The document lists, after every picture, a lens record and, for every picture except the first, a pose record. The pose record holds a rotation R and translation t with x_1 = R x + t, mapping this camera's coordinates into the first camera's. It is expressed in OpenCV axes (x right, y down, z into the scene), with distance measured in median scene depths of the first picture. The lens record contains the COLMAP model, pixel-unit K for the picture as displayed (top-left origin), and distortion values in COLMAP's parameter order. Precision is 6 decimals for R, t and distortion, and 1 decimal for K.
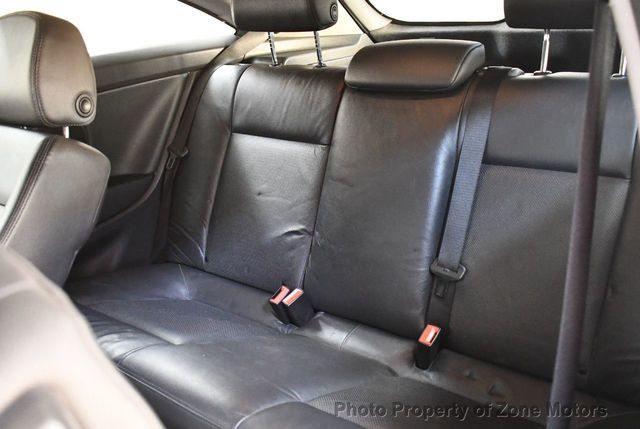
lens RADIAL K [[647.1, 0, 324.1], [0, 647.1, 207.1], [0, 0, 1]] dist [-0.093622, 0.000000]
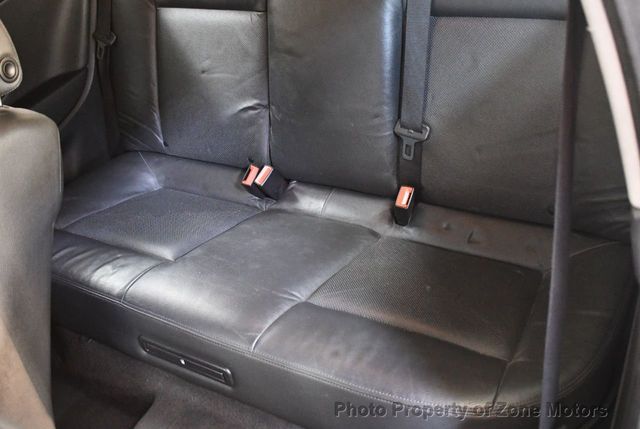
lens RADIAL K [[647.1, 0, 320.5], [0, 647.1, 196.2], [0, 0, 1]] dist [-0.093622, 0.000000]
pose [[0.976086, -0.213710, 0.039797, -0.008993], [0.186992, 0.918792, 0.347644, -0.167798], [-0.110861, -0.331888, 0.936782, 0.030182]]
